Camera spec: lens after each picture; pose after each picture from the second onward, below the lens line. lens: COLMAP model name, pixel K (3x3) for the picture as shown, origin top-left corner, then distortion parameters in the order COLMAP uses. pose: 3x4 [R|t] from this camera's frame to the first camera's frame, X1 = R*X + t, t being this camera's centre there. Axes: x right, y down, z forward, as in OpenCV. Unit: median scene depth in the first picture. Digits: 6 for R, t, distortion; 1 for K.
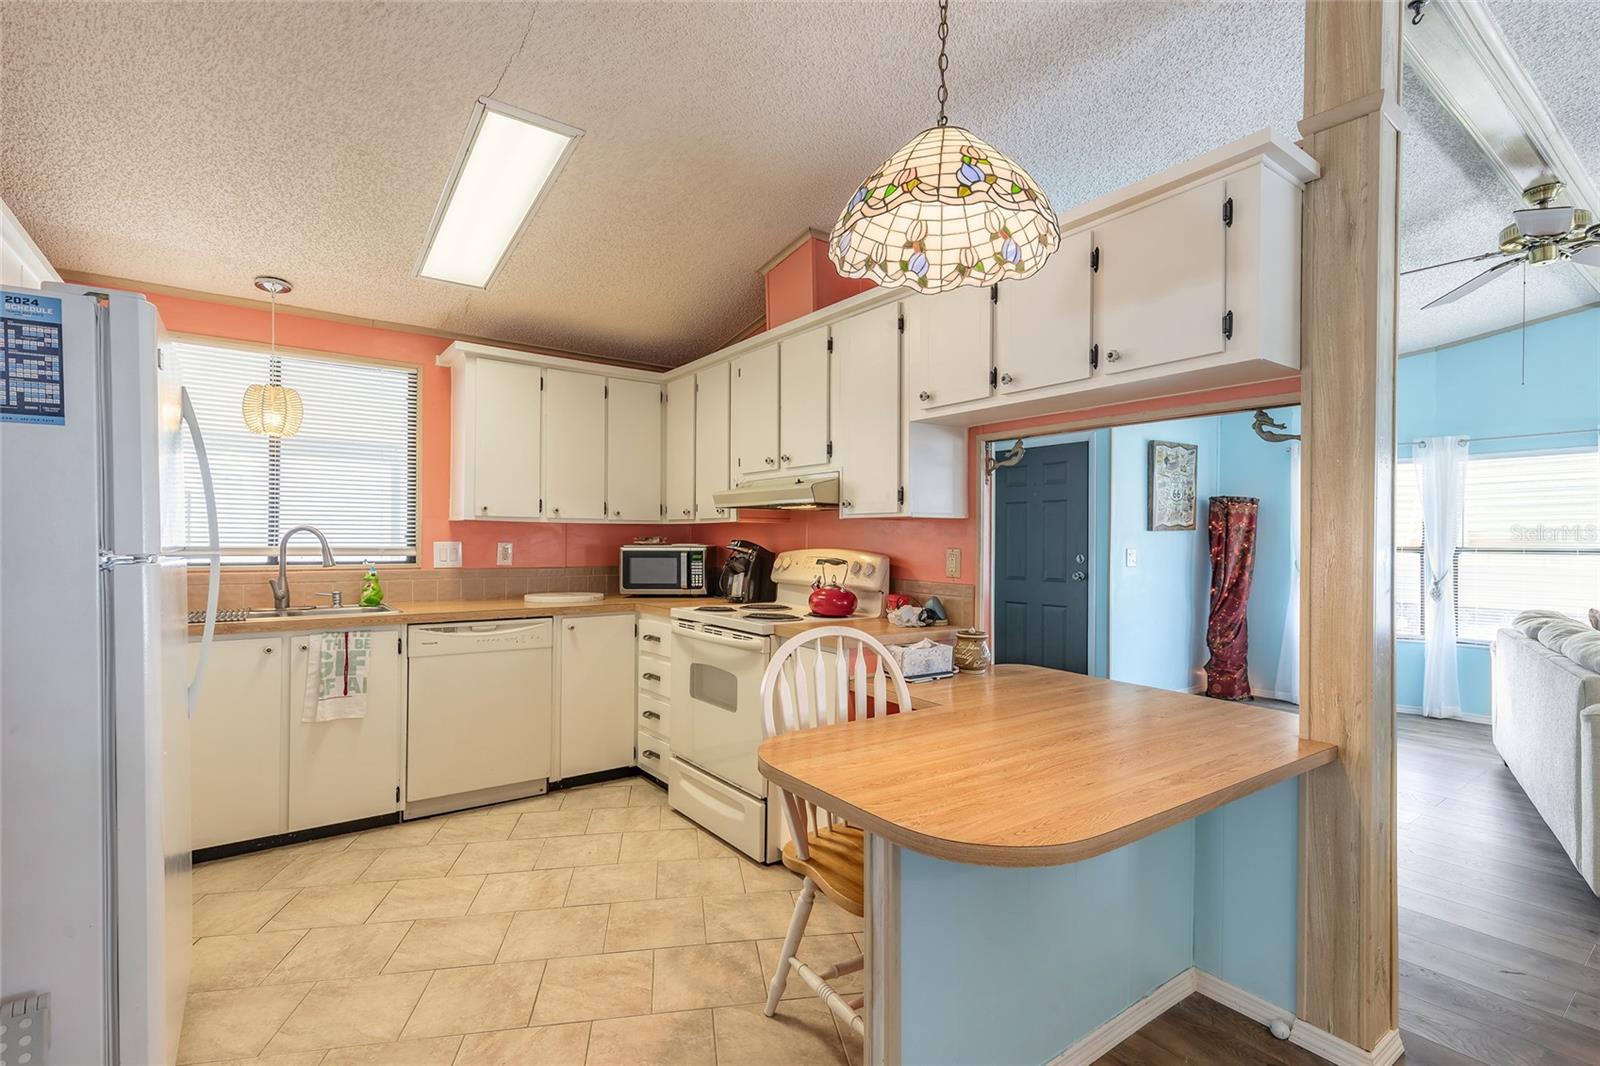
lens RADIAL K [[737.3, 0, 798.8], [0, 737.3, 539.0], [0, 0, 1]] dist [0.009778, -0.000851]
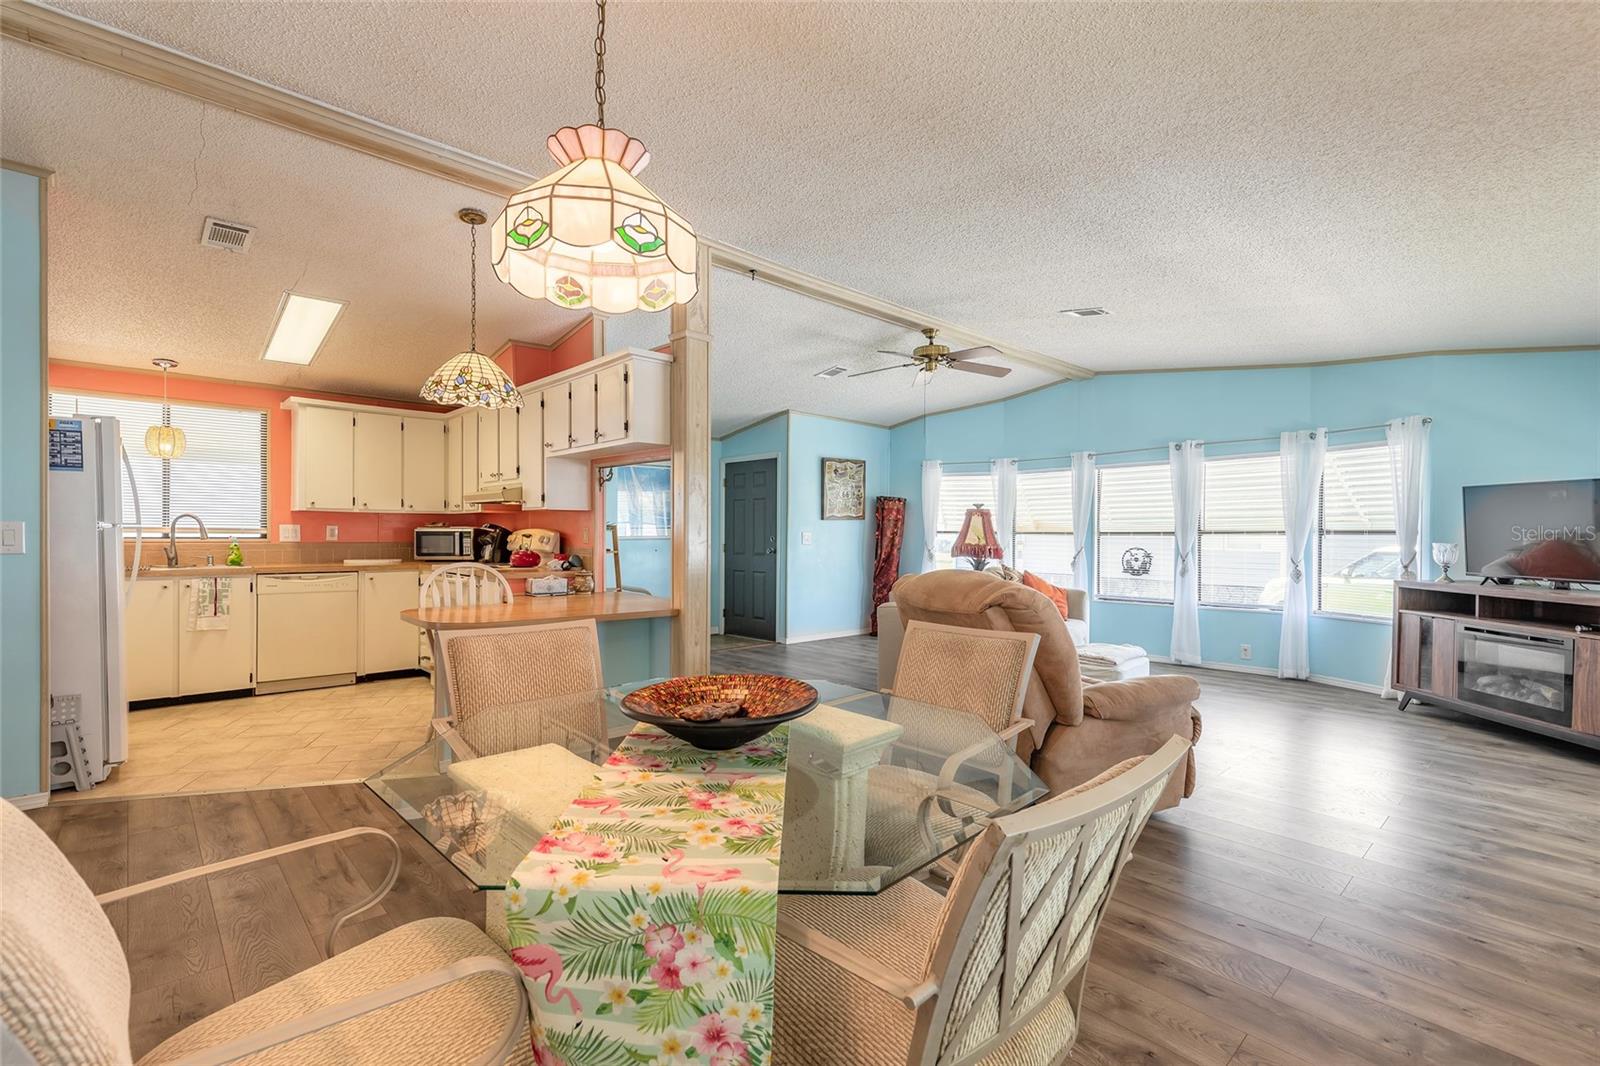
lens RADIAL K [[720.8, 0, 798.0], [0, 720.8, 539.6], [0, 0, 1]] dist [0.004573, -0.000700]
pose [[0.993609, -0.000614, 0.112878, 0.429290], [-0.000744, 0.999928, 0.011989, 0.017237], [-0.112877, -0.011996, 0.993537, -0.644922]]
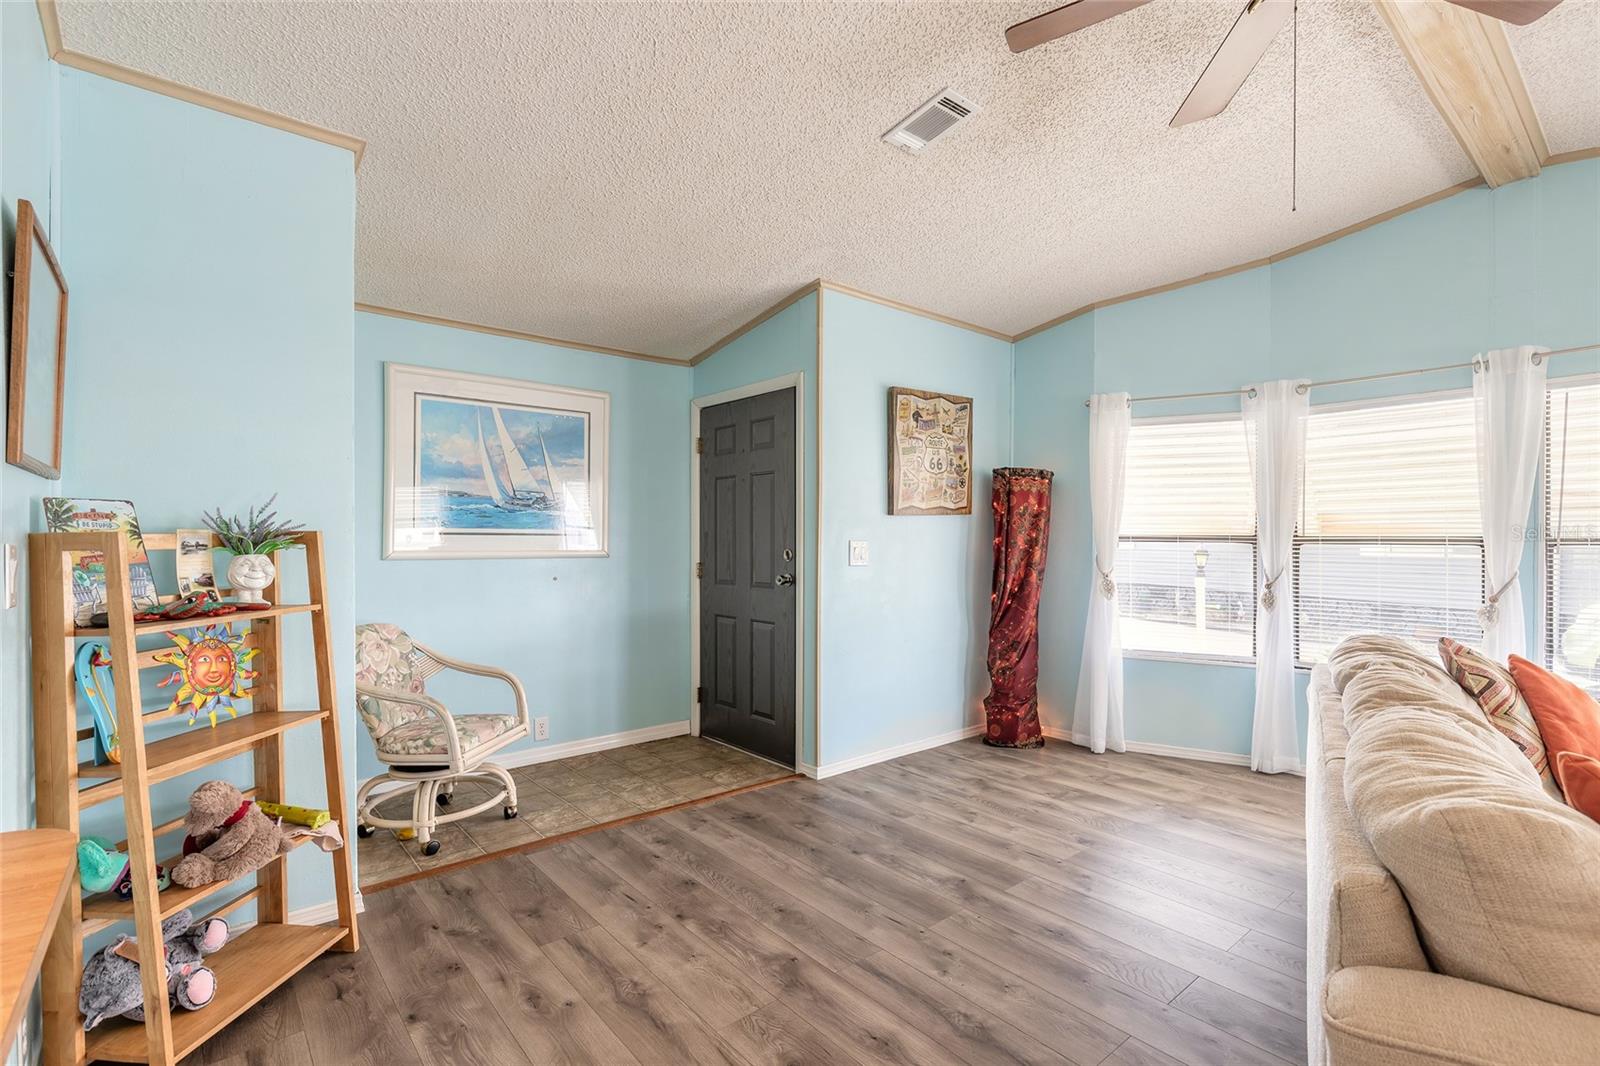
lens RADIAL K [[747.2, 0, 797.2], [0, 747.2, 538.3], [0, 0, 1]] dist [0.000121, -0.001761]
pose [[0.998417, -0.005187, 0.055999, 0.554349], [0.004654, 0.999943, 0.009639, 0.006576], [-0.056045, -0.009363, 0.998384, 0.464137]]
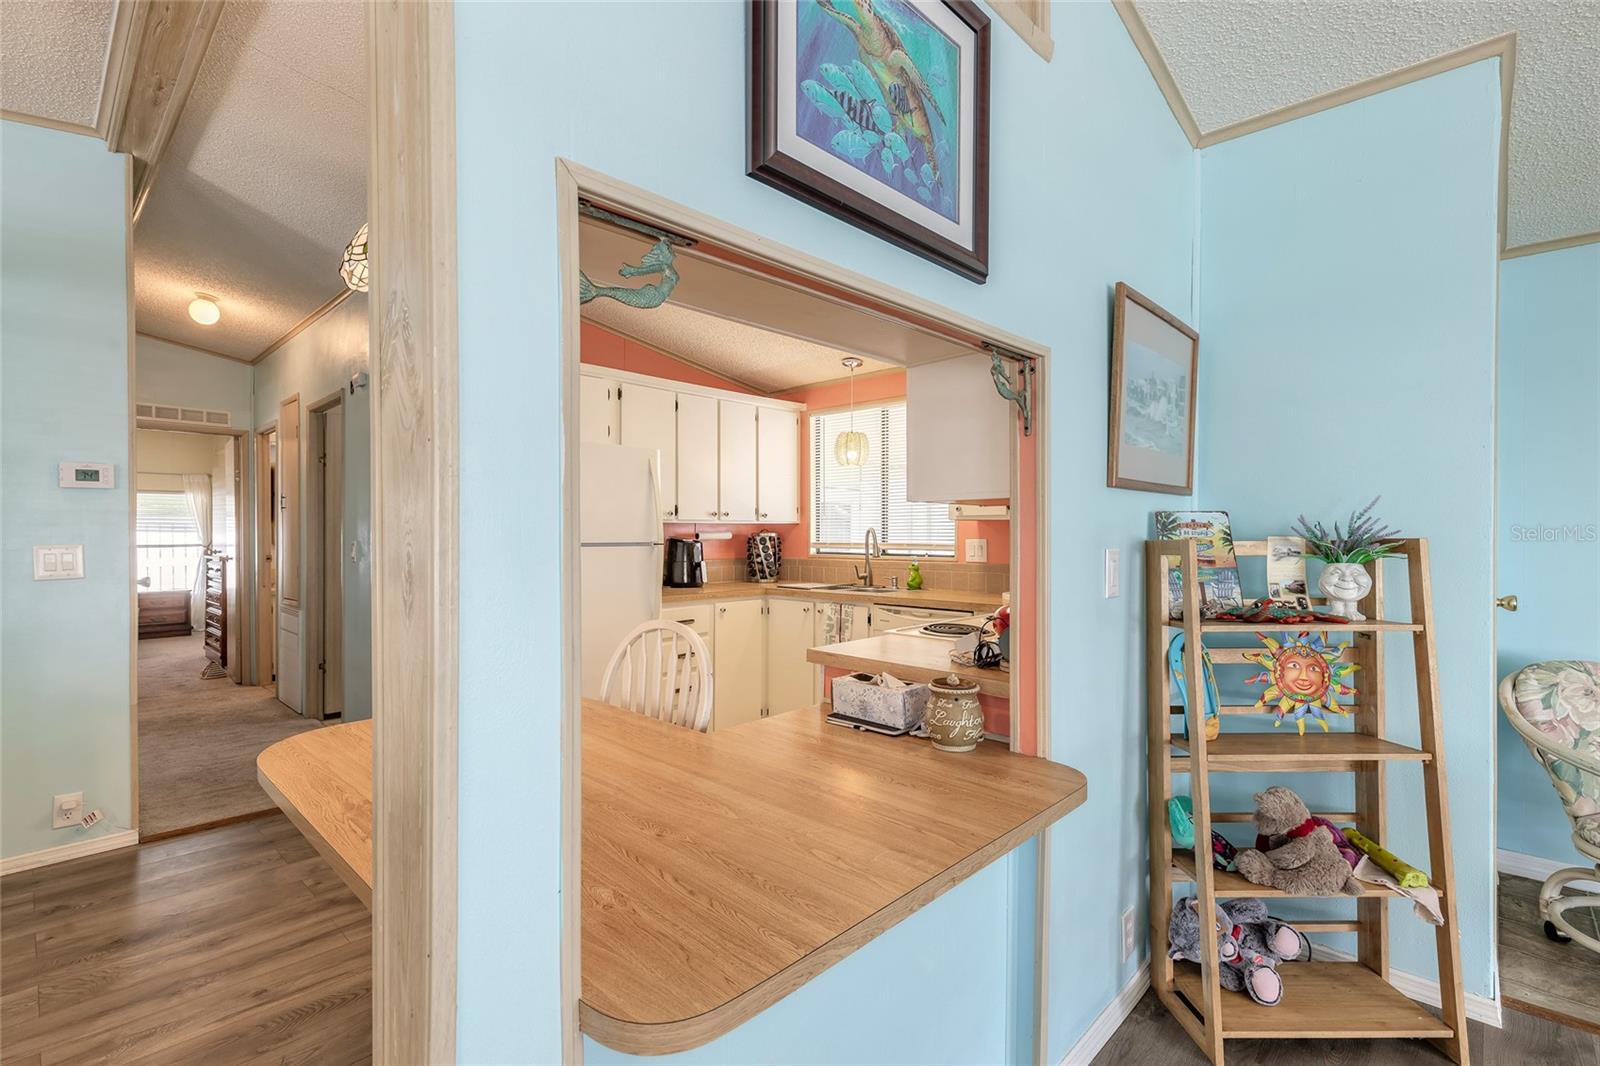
lens RADIAL K [[737.3, 0, 798.8], [0, 737.3, 539.0], [0, 0, 1]] dist [0.009778, -0.000851]
pose [[0.177571, -0.001251, -0.984107, 0.627893], [0.003153, 0.999995, -0.000702, 0.004155], [0.984103, -0.002979, 0.177574, 0.580956]]
